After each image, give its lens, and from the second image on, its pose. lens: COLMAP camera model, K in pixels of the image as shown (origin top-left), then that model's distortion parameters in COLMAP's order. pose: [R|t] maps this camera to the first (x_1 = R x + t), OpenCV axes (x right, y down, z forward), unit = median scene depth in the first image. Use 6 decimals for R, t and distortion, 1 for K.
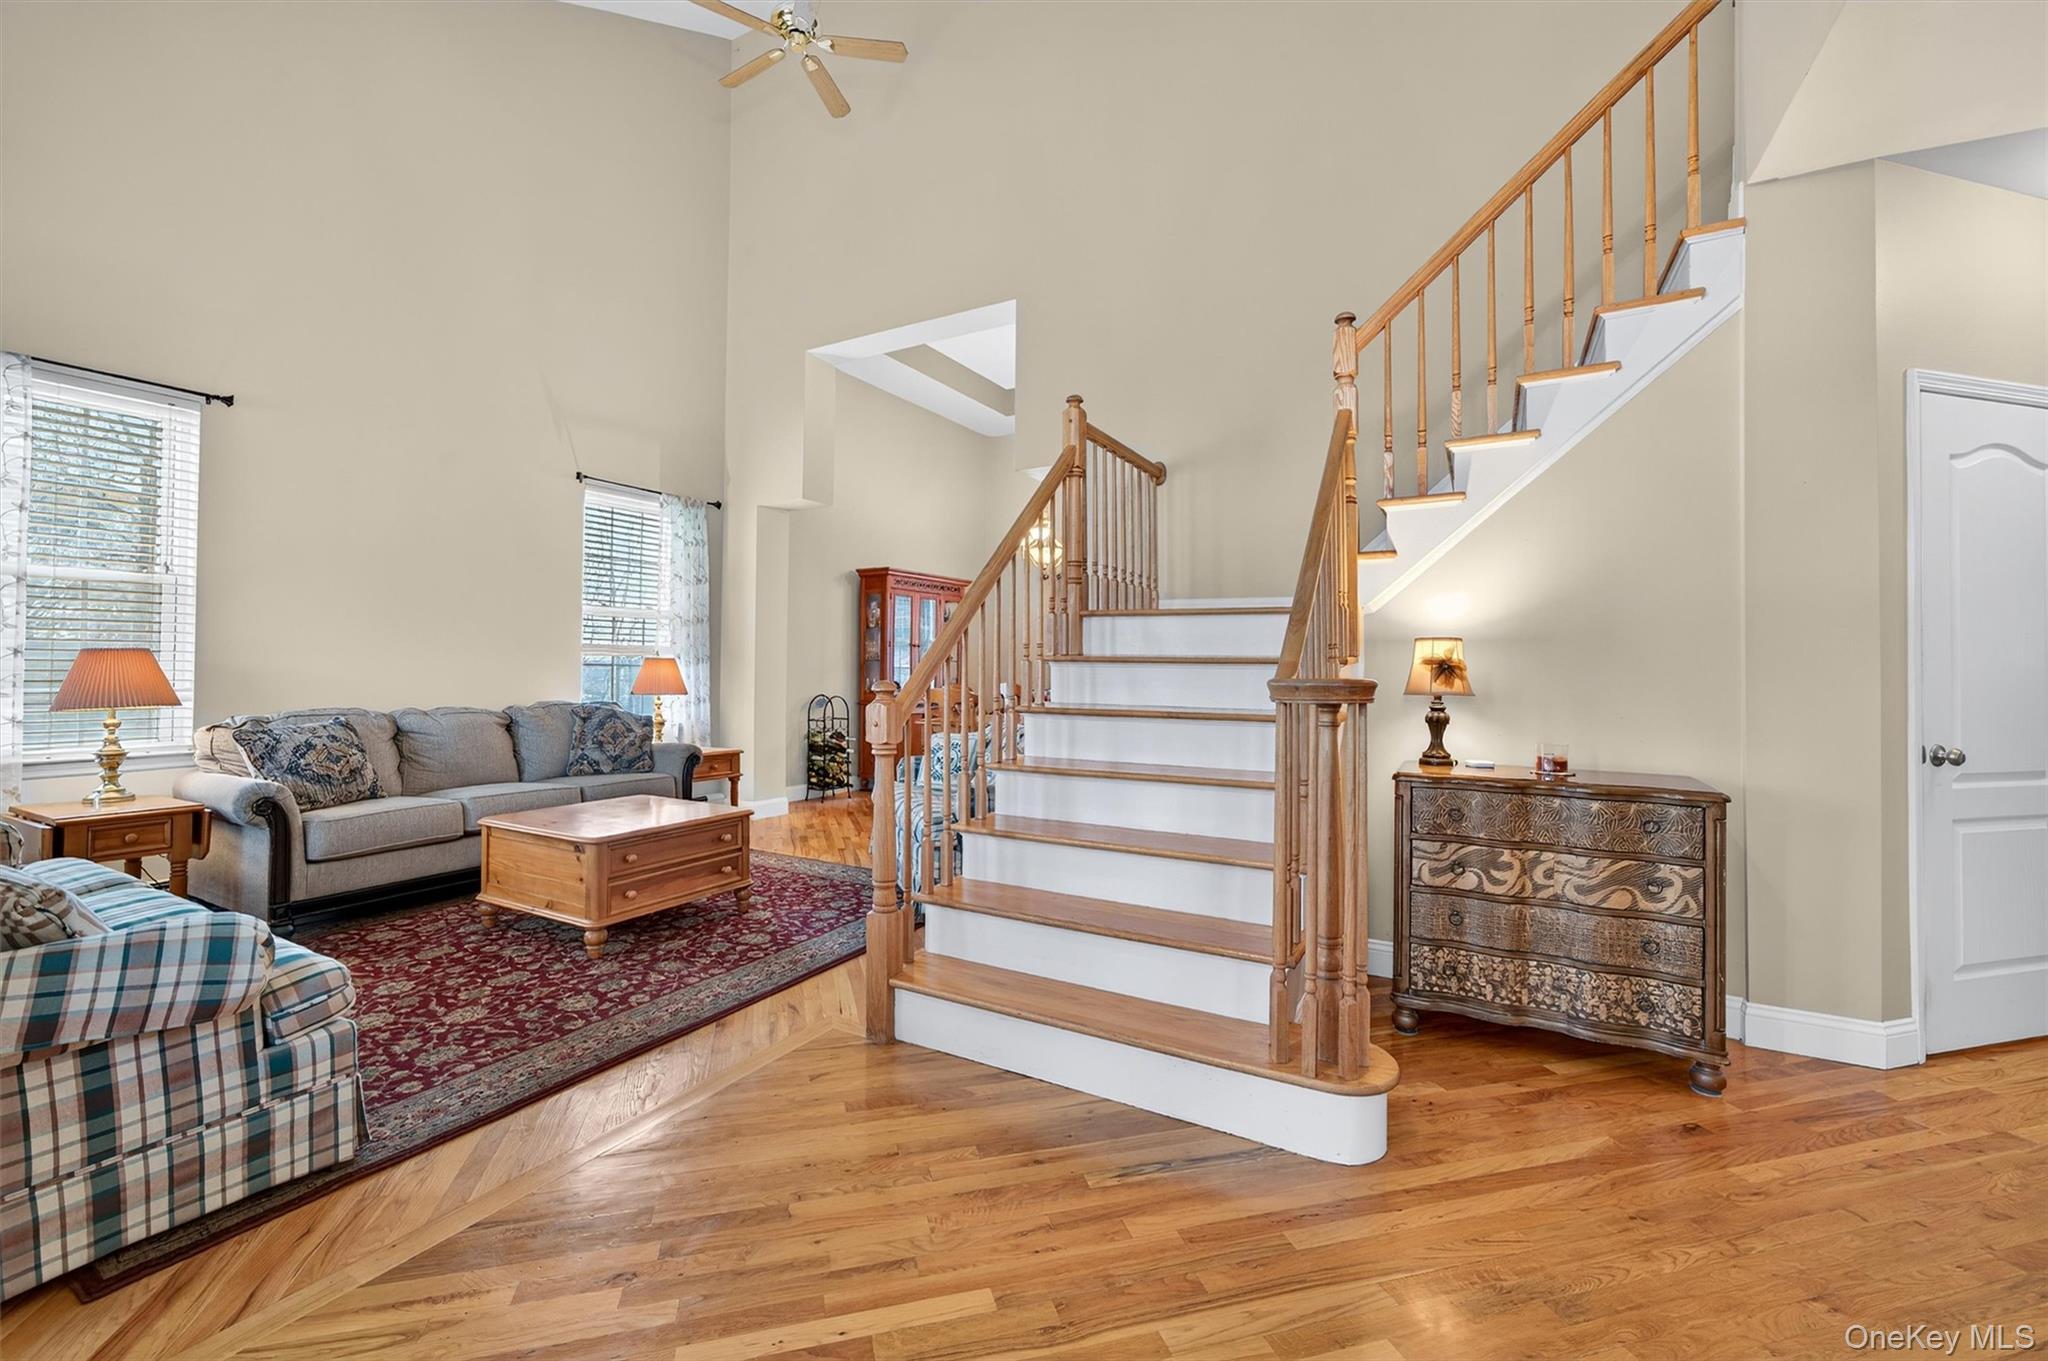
lens RADIAL K [[838.5, 0, 1009.1], [0, 838.5, 673.3], [0, 0, 1]] dist [0.000665, 0.000279]
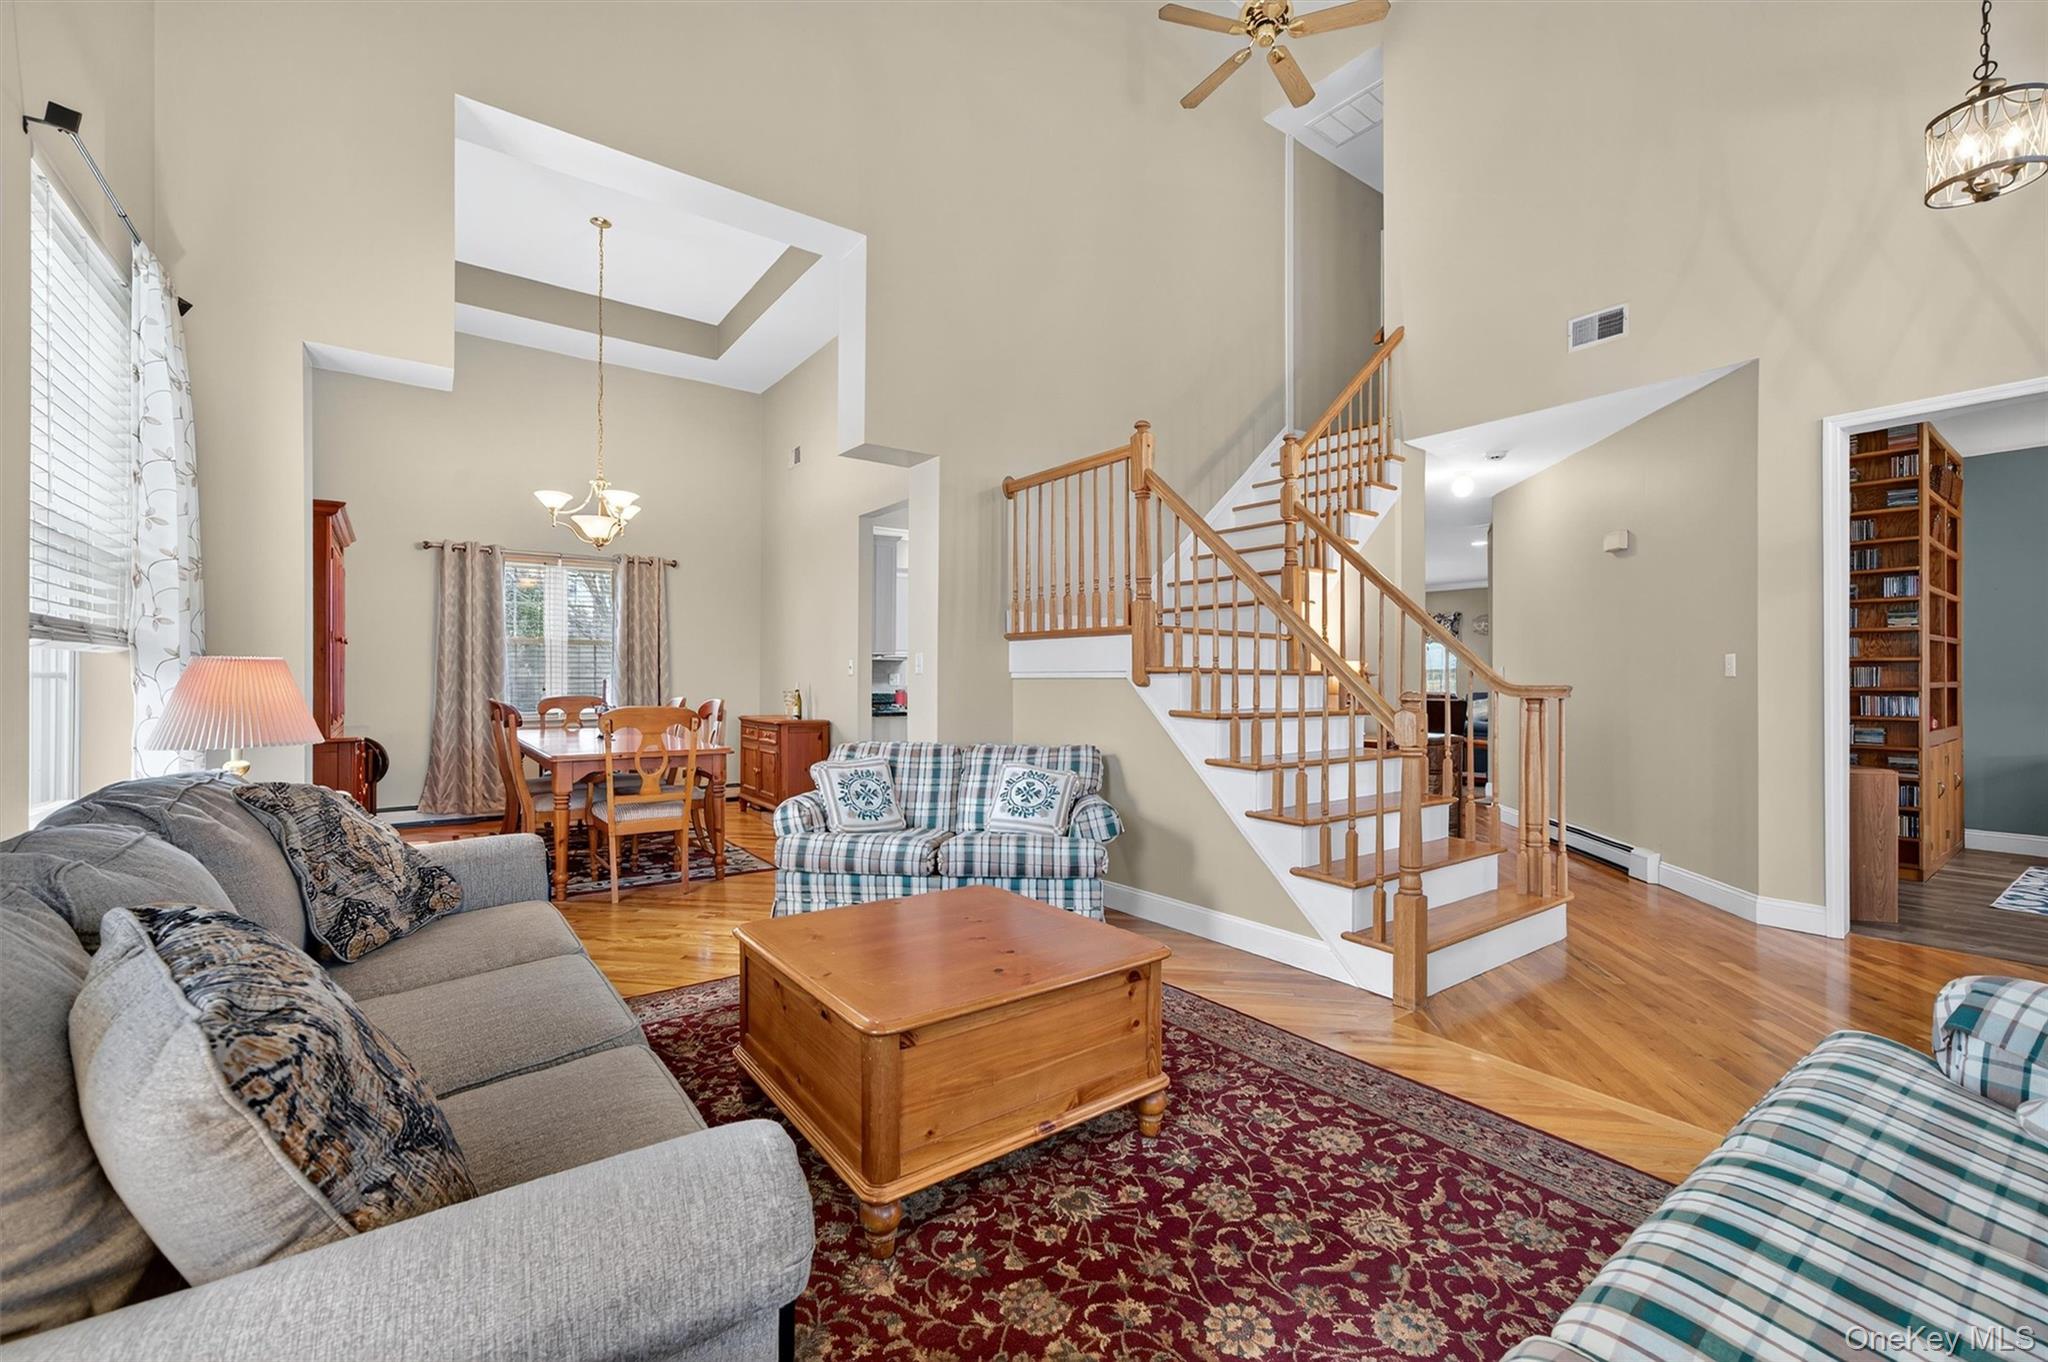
lens RADIAL K [[838.5, 0, 1009.1], [0, 838.5, 673.8], [0, 0, 1]] dist [0.000665, 0.000279]
pose [[0.397454, -0.002677, 0.917618, -1.270803], [0.001718, 0.999996, 0.002173, -0.019395], [-0.917621, 0.000712, 0.397457, 0.944608]]
